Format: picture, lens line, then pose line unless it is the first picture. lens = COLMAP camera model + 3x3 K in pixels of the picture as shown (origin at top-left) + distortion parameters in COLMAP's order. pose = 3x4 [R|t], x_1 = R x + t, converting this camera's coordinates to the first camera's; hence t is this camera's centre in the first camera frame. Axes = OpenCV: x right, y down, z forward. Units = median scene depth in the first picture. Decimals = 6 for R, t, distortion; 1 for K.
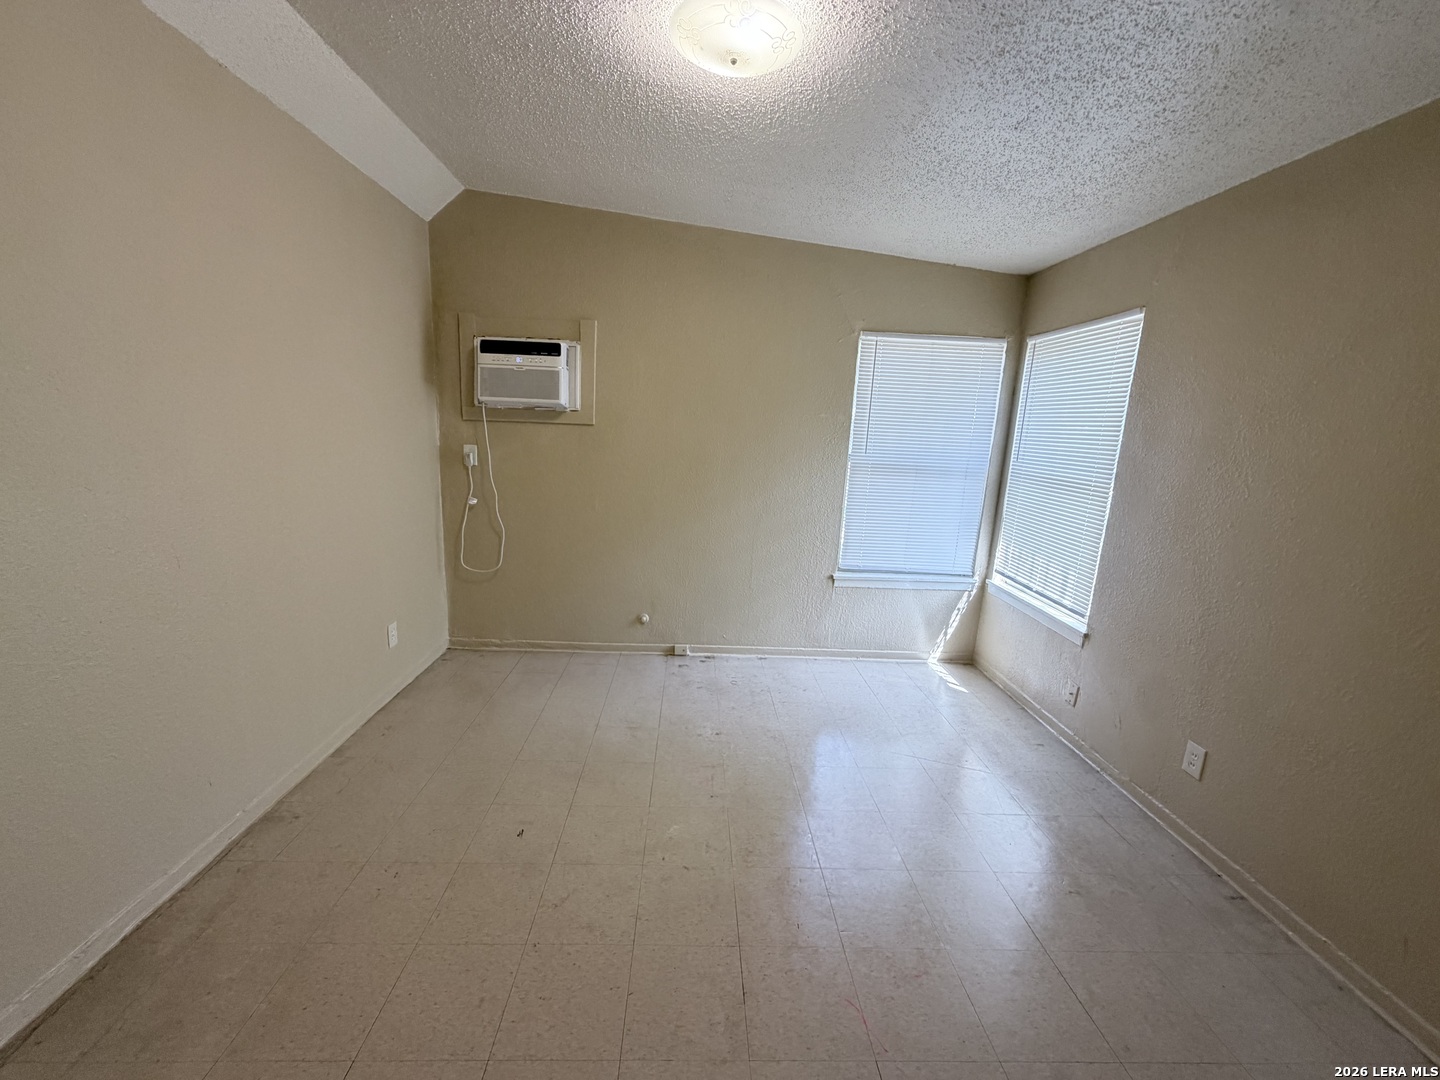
lens RADIAL K [[573.3, 0, 714.8], [0, 573.3, 540.4], [0, 0, 1]] dist [-0.000289, 0.000494]
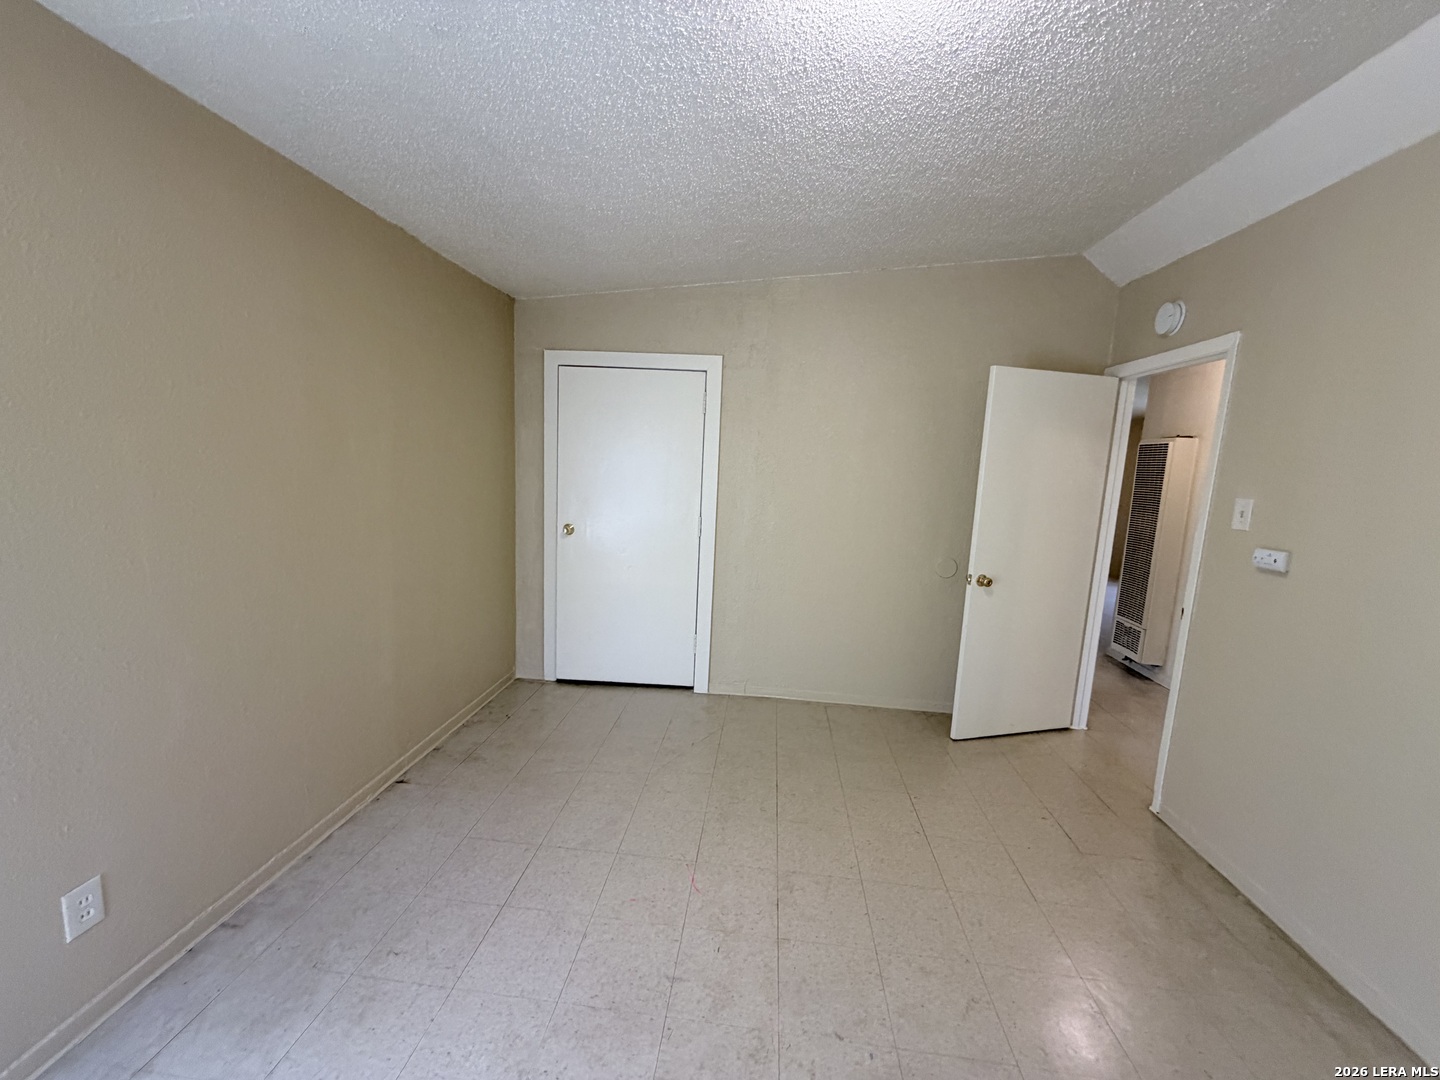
lens RADIAL K [[573.3, 0, 714.8], [0, 573.3, 540.4], [0, 0, 1]] dist [-0.000289, 0.000494]
pose [[-0.985514, -0.113214, 0.126275, 0.096917], [-0.064389, 0.938587, 0.338982, -0.330566], [-0.156897, 0.325940, -0.932280, 1.573685]]
